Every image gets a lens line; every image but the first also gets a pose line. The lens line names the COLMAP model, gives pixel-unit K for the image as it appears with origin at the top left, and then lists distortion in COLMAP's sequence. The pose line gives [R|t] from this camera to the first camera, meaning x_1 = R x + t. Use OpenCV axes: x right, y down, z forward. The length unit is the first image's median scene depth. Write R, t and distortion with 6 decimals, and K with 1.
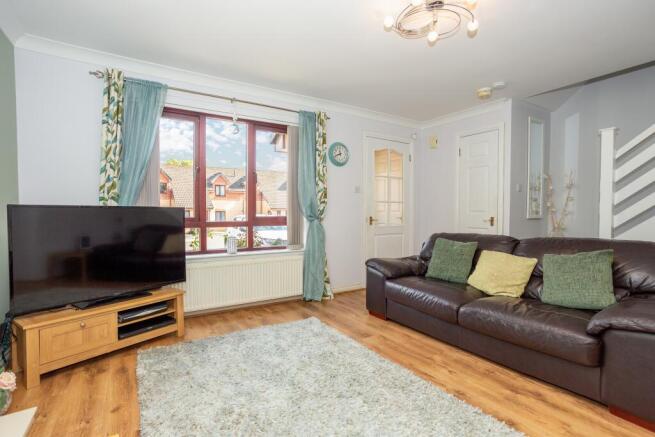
lens RADIAL K [[319.7, 0, 334.0], [0, 319.7, 217.5], [0, 0, 1]] dist [-0.054639, 0.033761]
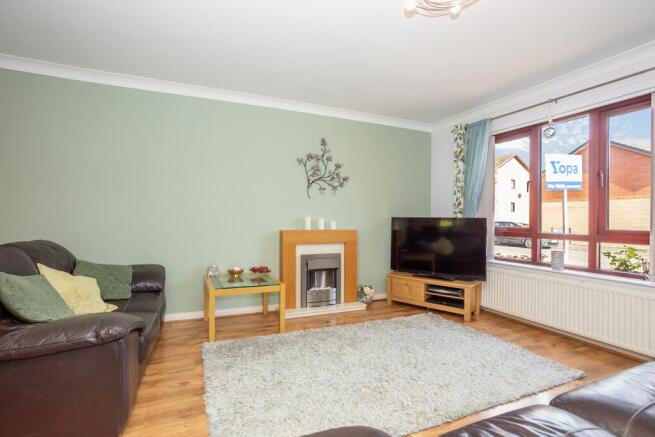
lens RADIAL K [[319.7, 0, 334.0], [0, 319.7, 217.5], [0, 0, 1]] dist [-0.054639, 0.033761]
pose [[-0.135335, -0.012122, -0.990726, 0.749572], [-0.036579, 0.999305, -0.007230, -0.004159], [0.990124, 0.035262, -0.135685, 0.574595]]
